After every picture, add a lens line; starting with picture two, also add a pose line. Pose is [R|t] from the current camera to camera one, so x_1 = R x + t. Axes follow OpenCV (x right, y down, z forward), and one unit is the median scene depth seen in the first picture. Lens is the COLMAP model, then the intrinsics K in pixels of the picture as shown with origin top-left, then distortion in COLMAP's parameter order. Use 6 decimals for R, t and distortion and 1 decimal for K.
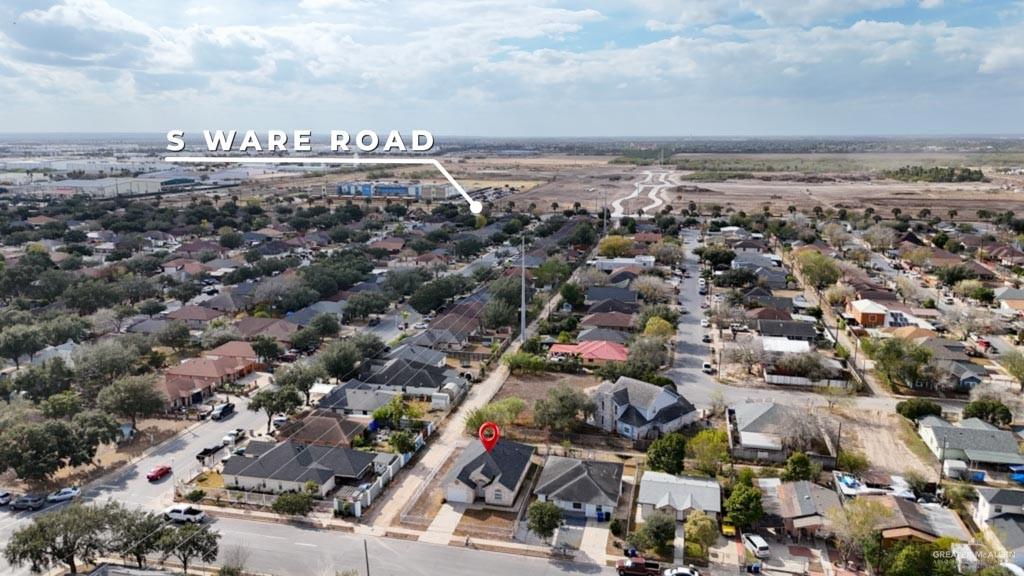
lens RADIAL K [[749.9, 0, 512.0], [0, 749.9, 288.0], [0, 0, 1]] dist [0.076690, -0.084740]
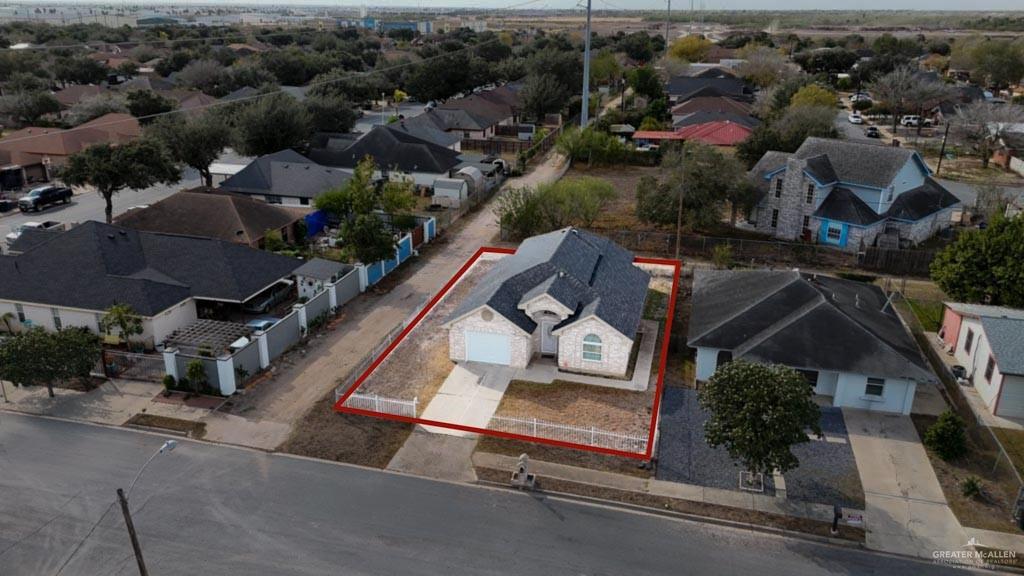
lens RADIAL K [[749.9, 0, 512.0], [0, 749.9, 288.0], [0, 0, 1]] dist [0.076690, -0.084740]
pose [[0.999667, 0.015603, -0.020556, -0.049981], [-0.012311, 0.988373, 0.151553, 0.176254], [0.022682, -0.151249, 0.988235, 0.589789]]
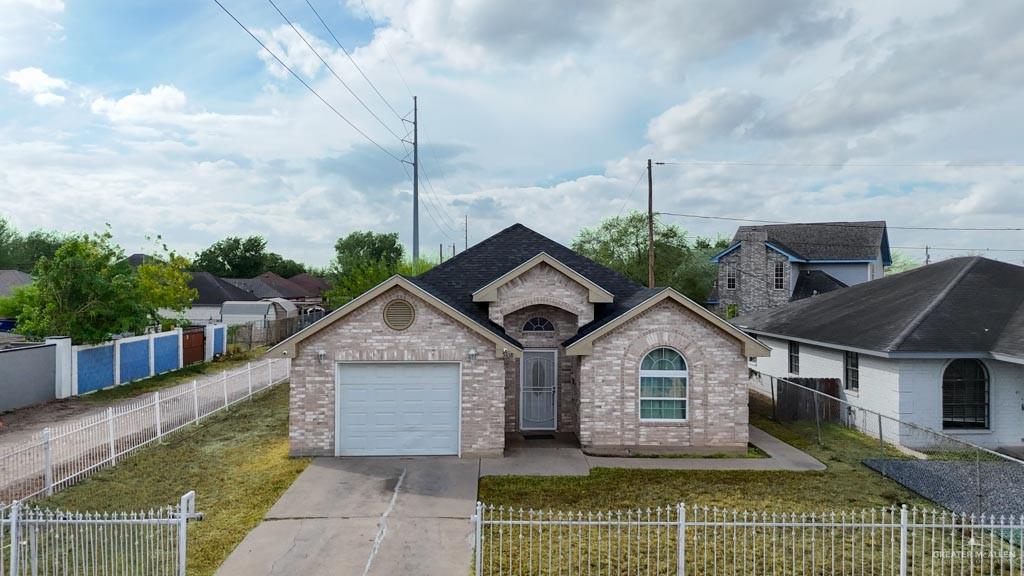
lens RADIAL K [[749.9, 0, 512.0], [0, 749.9, 288.0], [0, 0, 1]] dist [0.076690, -0.084740]
pose [[0.967209, 0.005681, 0.253920, -0.085108], [0.044081, 0.980822, -0.189854, 0.269343], [-0.250129, 0.194821, 0.948409, 0.813988]]
